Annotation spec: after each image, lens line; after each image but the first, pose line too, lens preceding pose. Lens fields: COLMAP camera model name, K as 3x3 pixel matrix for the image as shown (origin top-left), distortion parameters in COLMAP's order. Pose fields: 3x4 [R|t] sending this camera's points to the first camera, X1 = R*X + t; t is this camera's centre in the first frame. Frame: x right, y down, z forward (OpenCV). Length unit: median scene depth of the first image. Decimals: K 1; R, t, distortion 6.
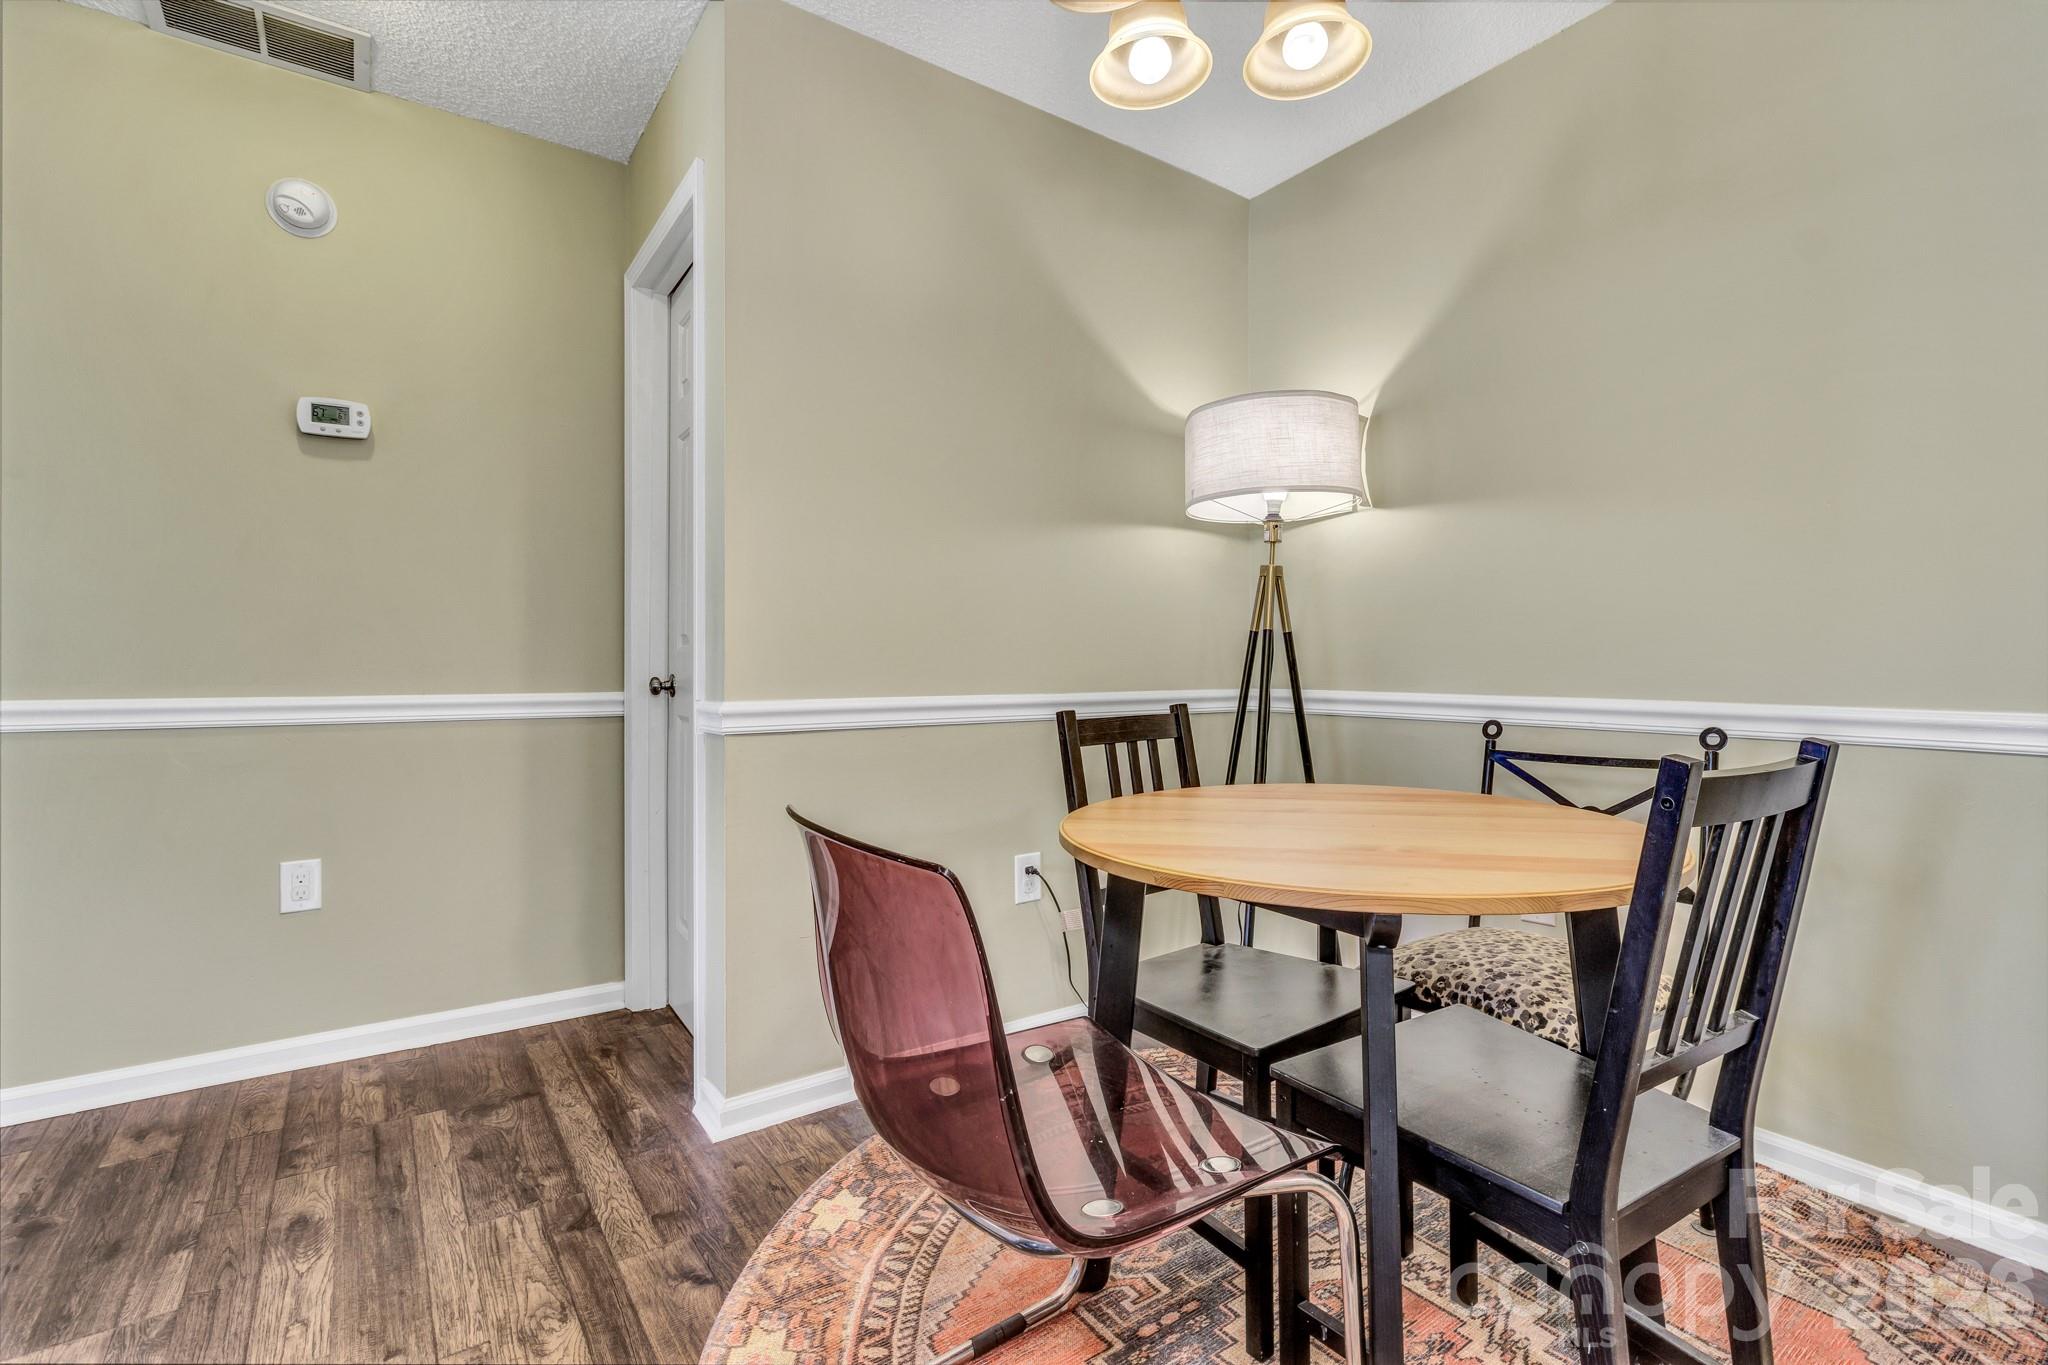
lens RADIAL K [[956.5, 0, 1025.3], [0, 956.5, 659.3], [0, 0, 1]] dist [0.007418, 0.000085]
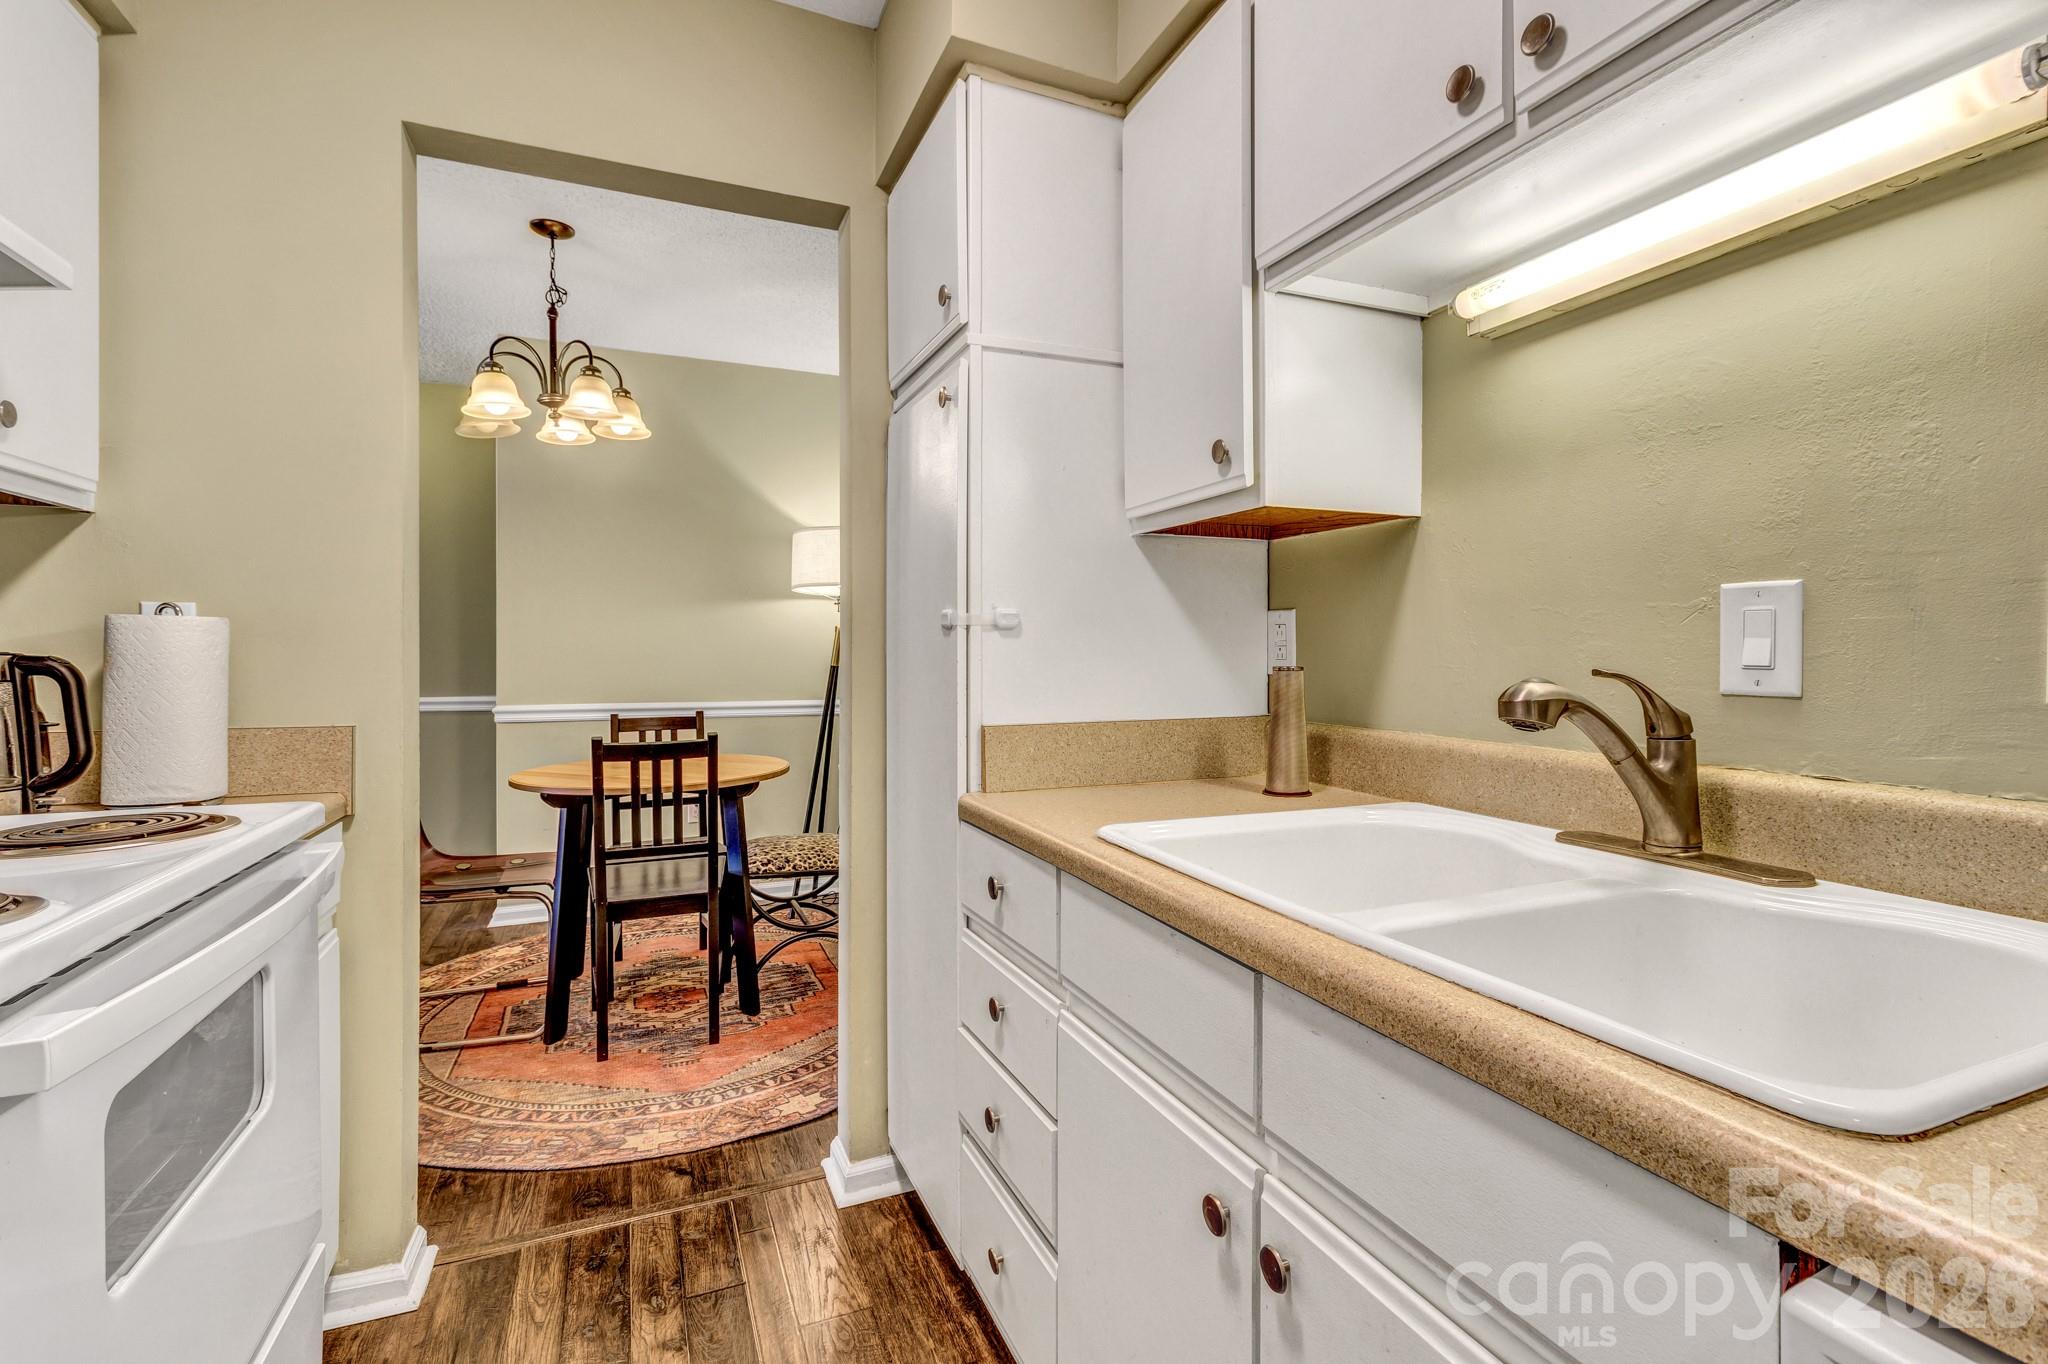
lens RADIAL K [[943.1, 0, 1029.4], [0, 943.1, 656.7], [0, 0, 1]] dist [0.000018, 0.000626]
pose [[0.981075, 0.003493, -0.193599, 0.977310], [-0.001206, 0.999928, 0.011931, -0.070219], [0.193626, -0.011472, 0.981008, -0.590936]]
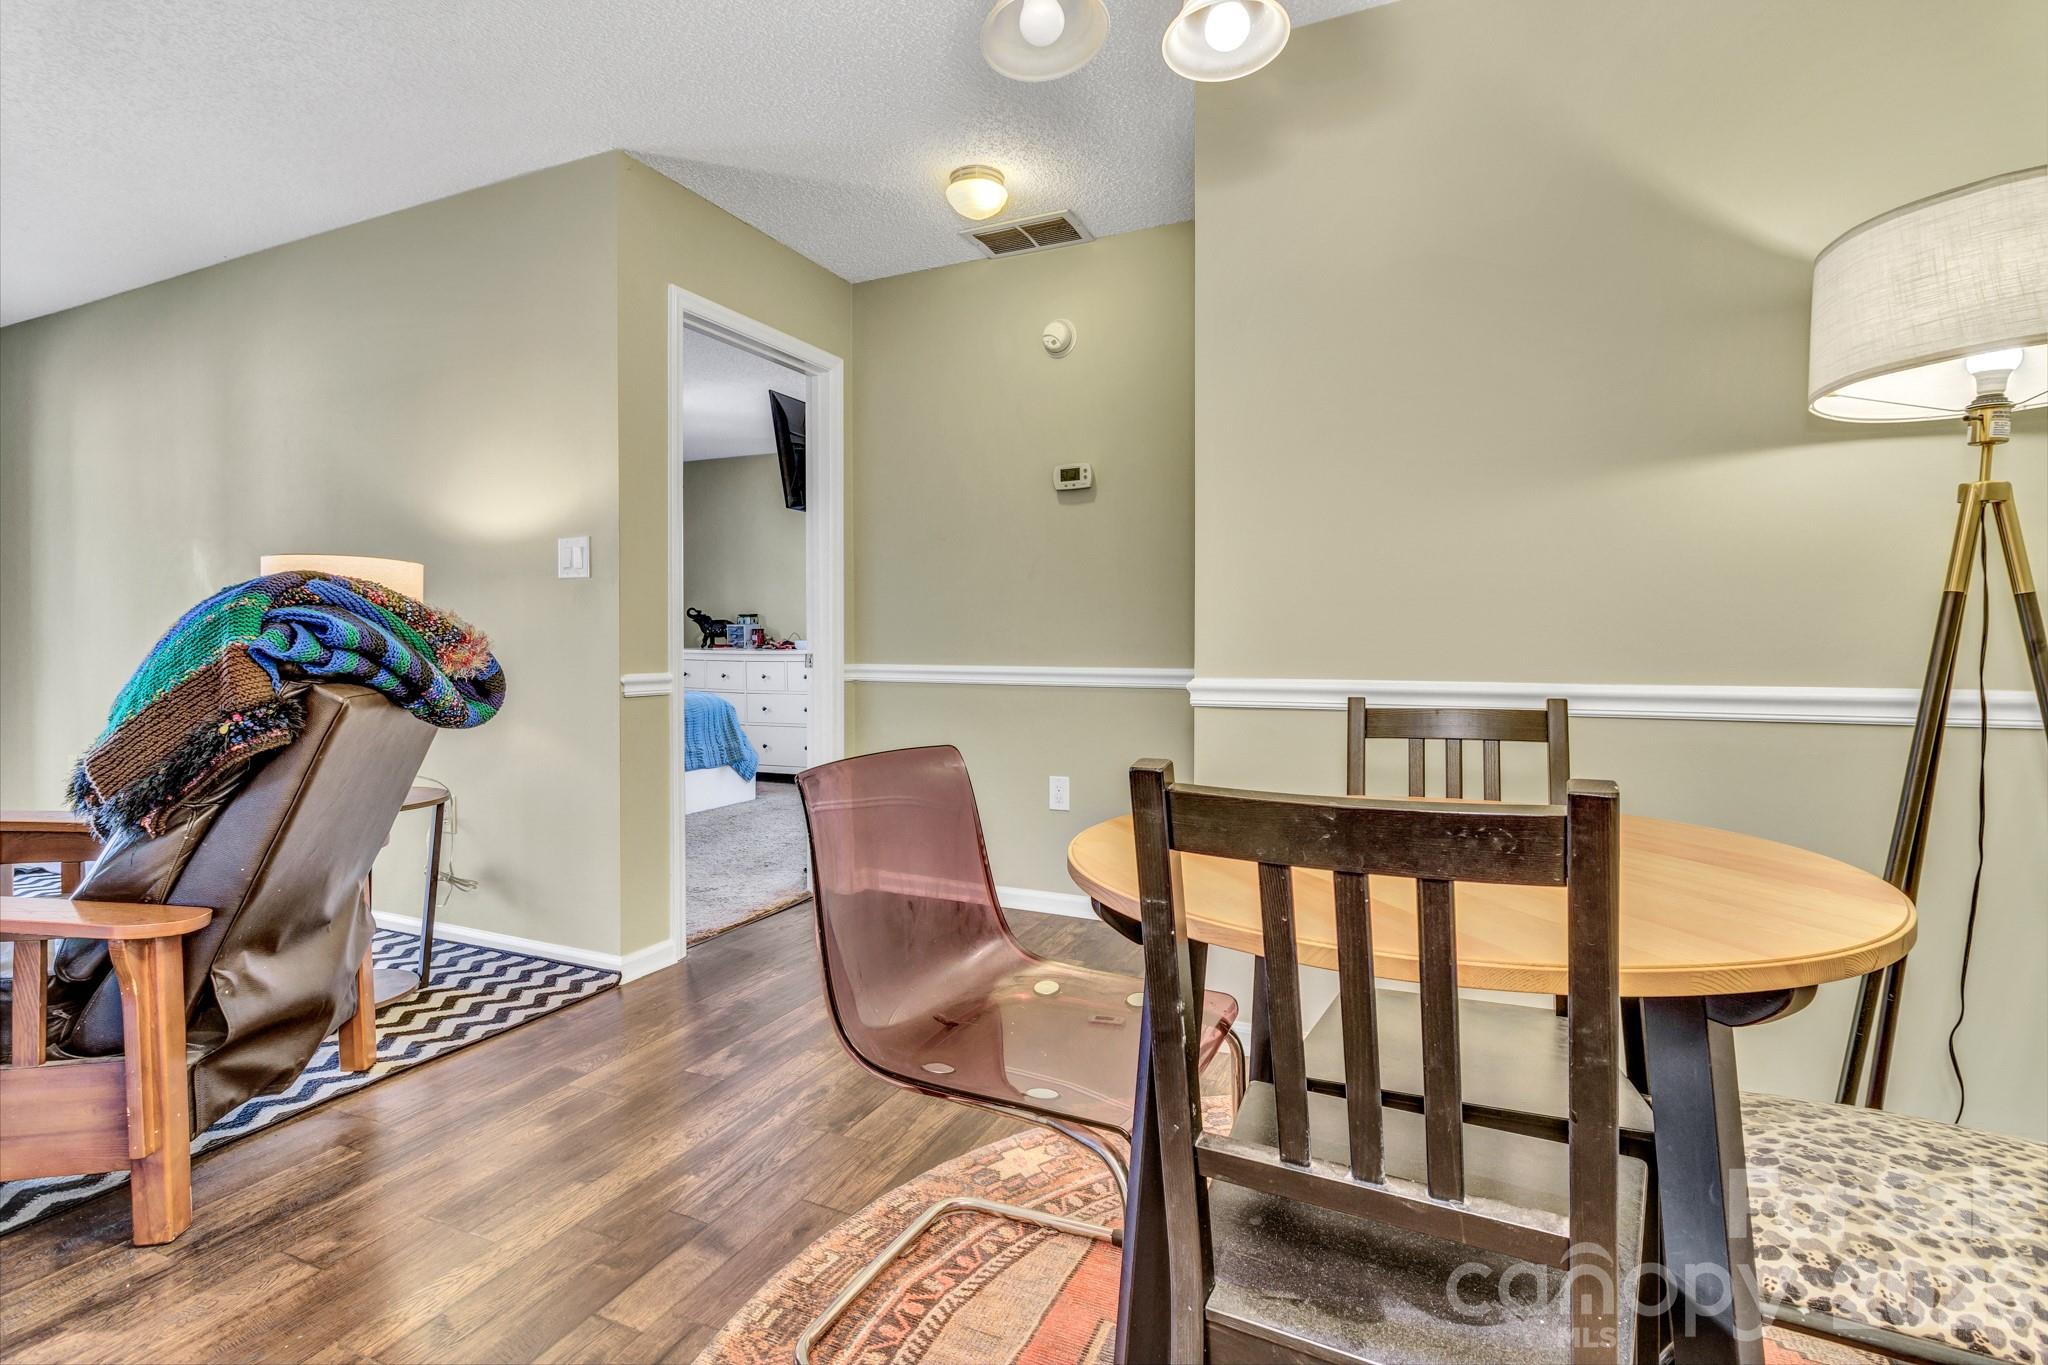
lens RADIAL K [[983.9, 0, 1005.6], [0, 983.9, 645.9], [0, 0, 1]] dist [0.040151, -0.010407]
pose [[0.493101, 0.002328, -0.869969, 0.543754], [0.008363, 0.999938, 0.007417, -0.006030], [0.869932, -0.010933, 0.493051, 0.171416]]
